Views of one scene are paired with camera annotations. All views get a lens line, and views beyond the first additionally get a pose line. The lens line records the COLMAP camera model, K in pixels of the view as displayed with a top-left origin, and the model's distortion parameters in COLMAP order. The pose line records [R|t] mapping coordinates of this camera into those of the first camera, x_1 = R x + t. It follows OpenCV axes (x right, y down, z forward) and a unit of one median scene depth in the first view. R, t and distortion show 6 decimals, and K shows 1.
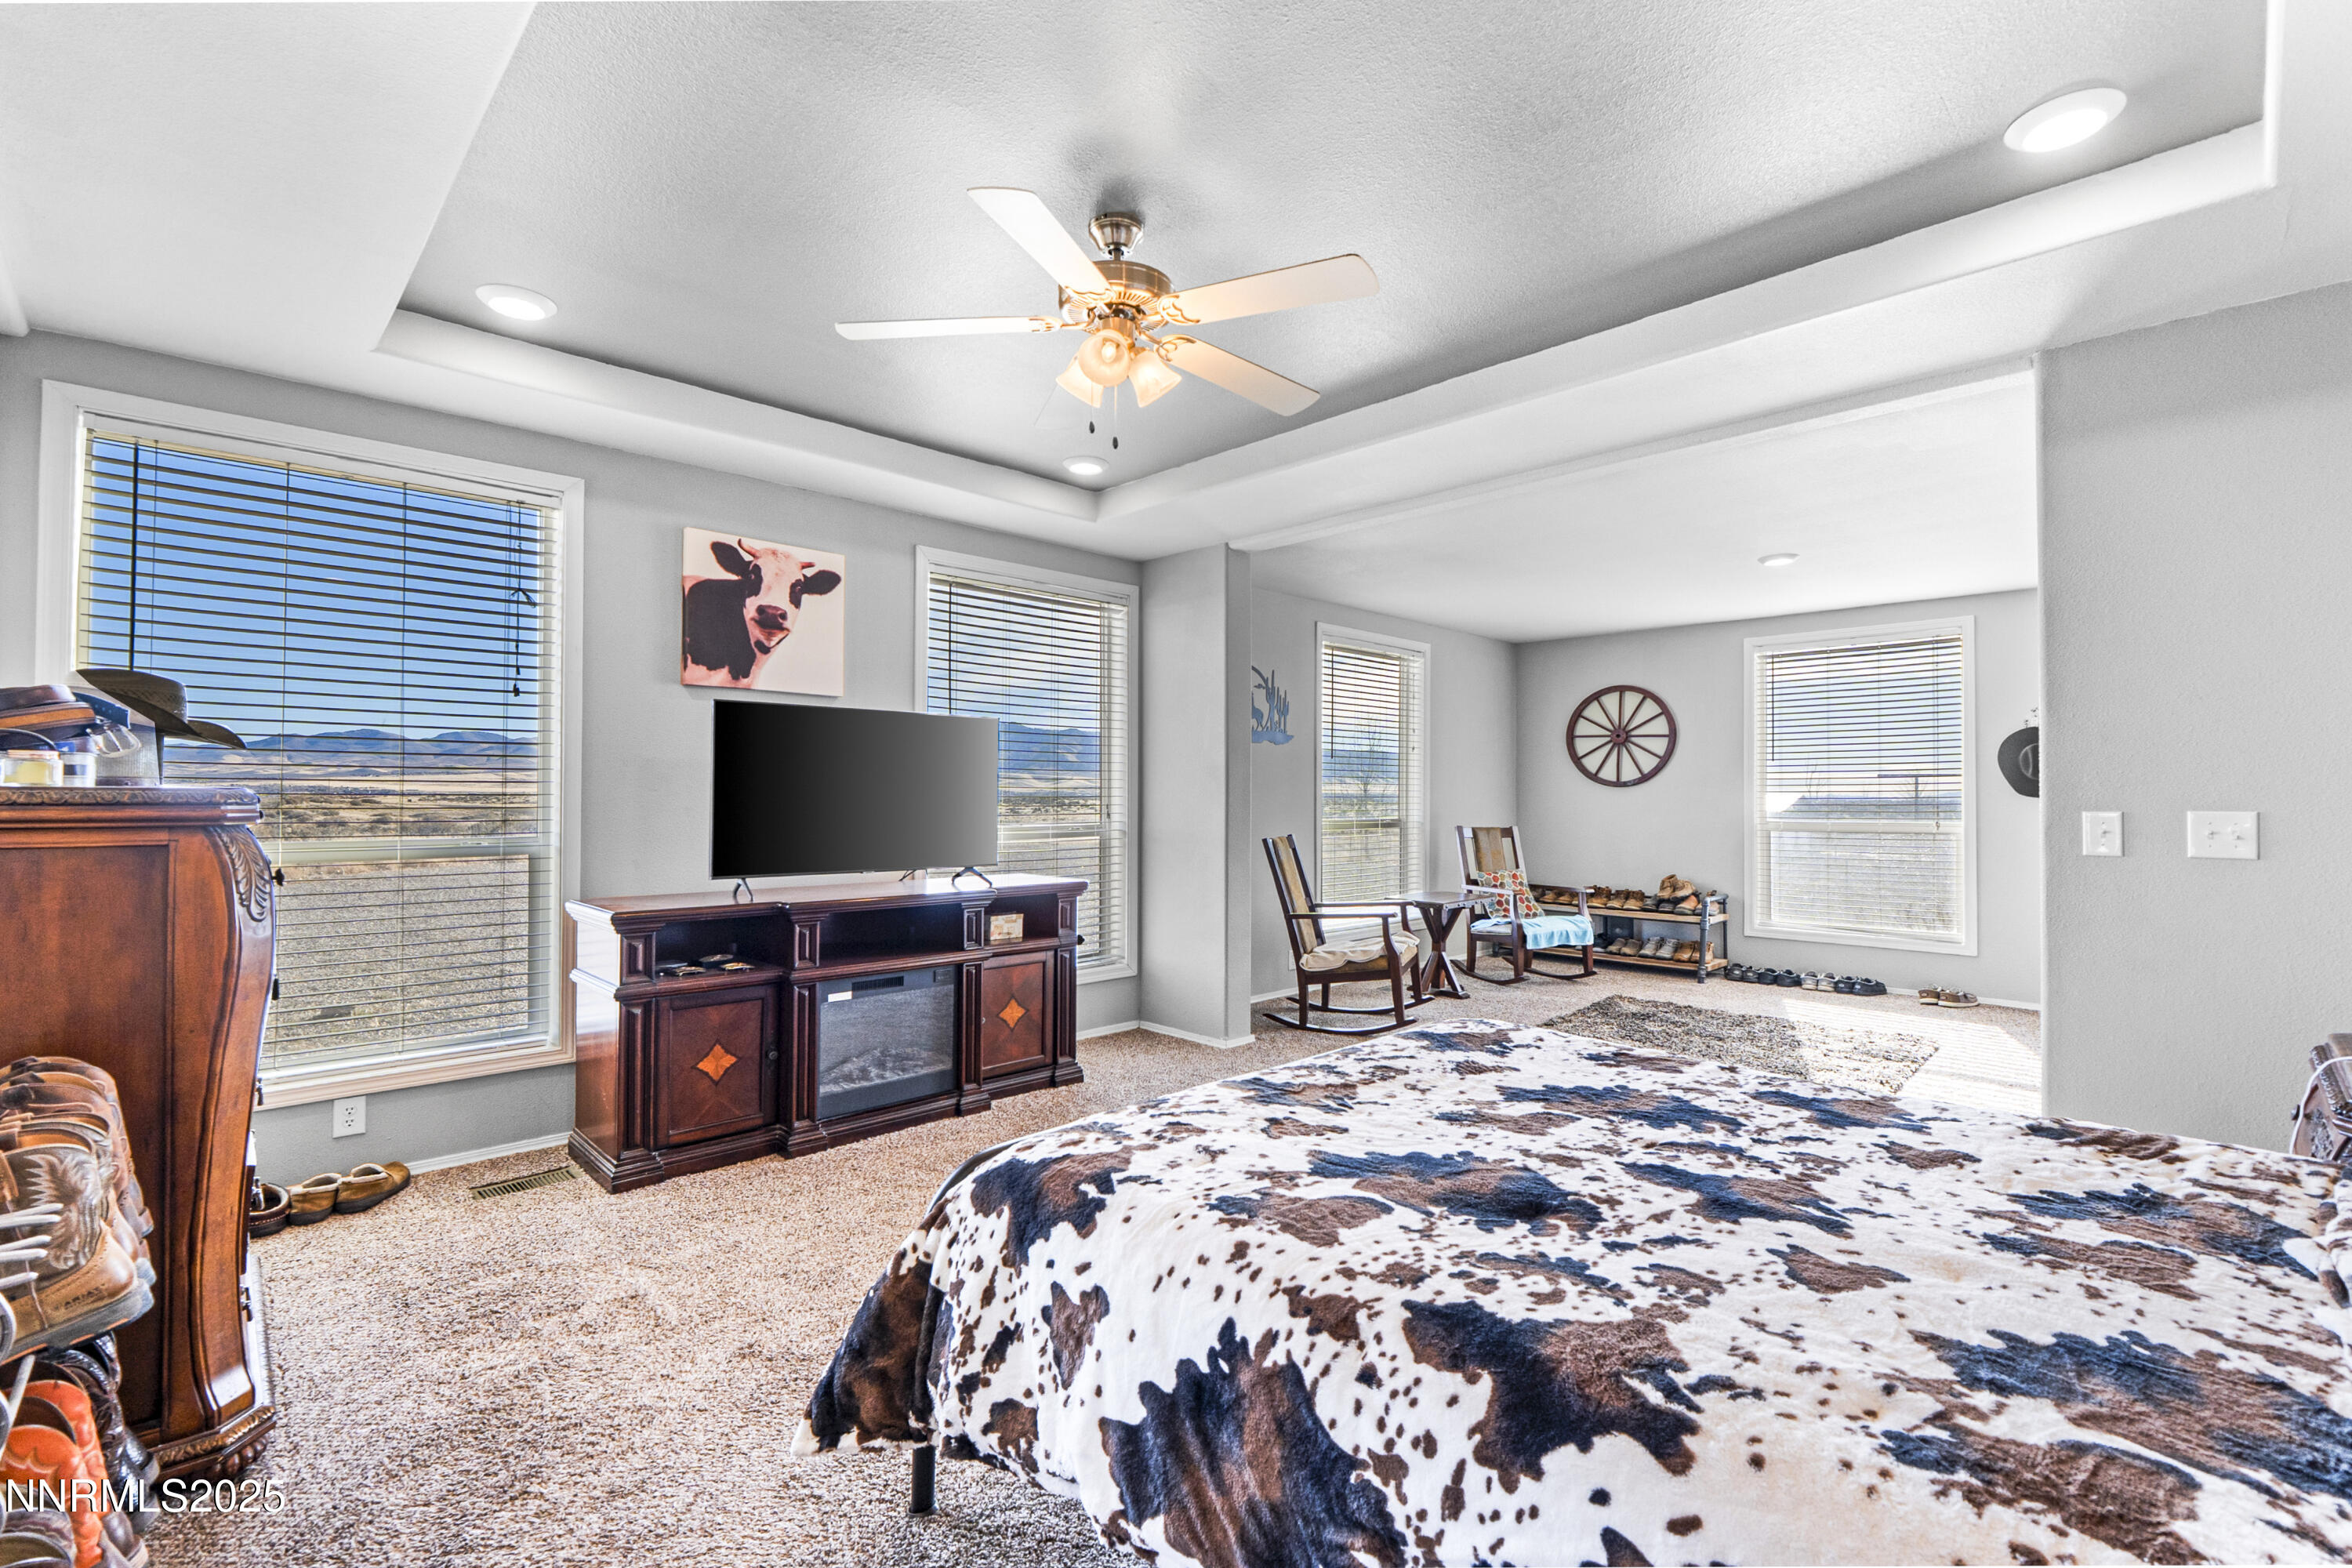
lens RADIAL K [[1034.9, 0, 1160.8], [0, 1034.9, 803.0], [0, 0, 1]] dist [-0.001467, 0.000151]
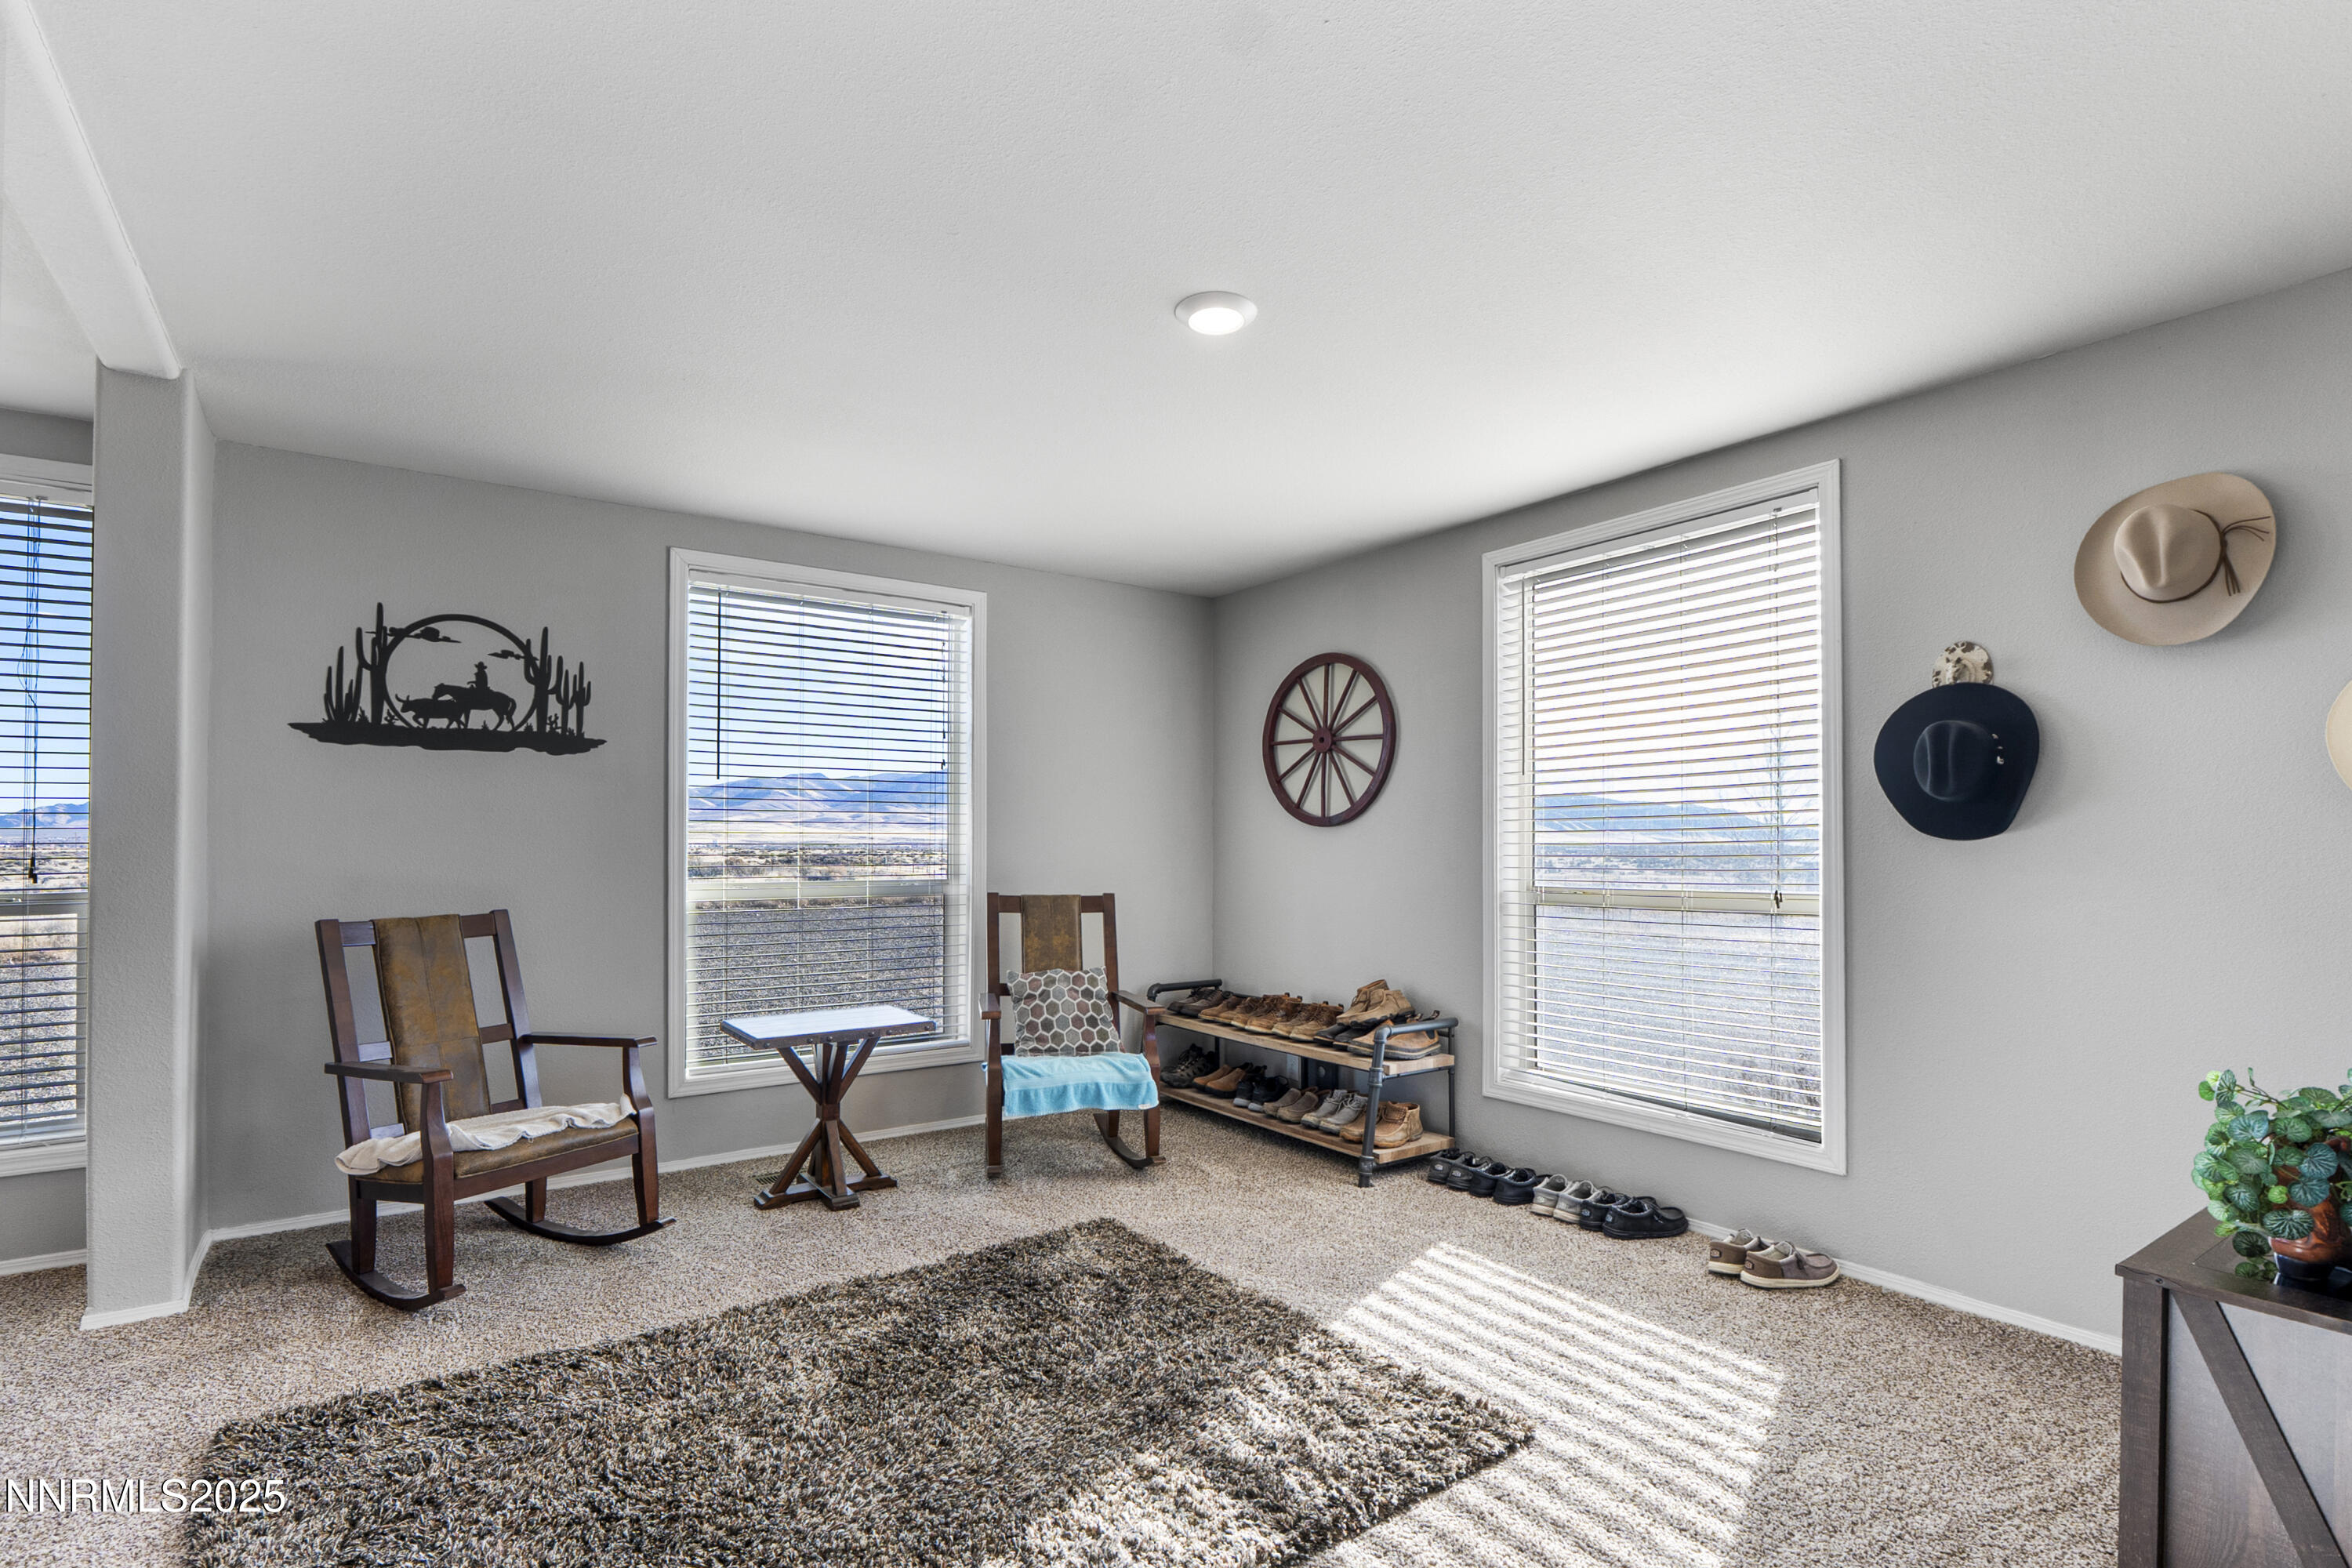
lens RADIAL K [[1078.4, 0, 1171.5], [0, 1078.4, 839.7], [0, 0, 1]] dist [-0.004070, -0.000405]
pose [[0.988781, -0.004377, -0.149306, 0.460278], [0.003107, 0.999957, -0.008736, -0.002039], [0.149338, 0.008174, 0.988752, 0.383168]]
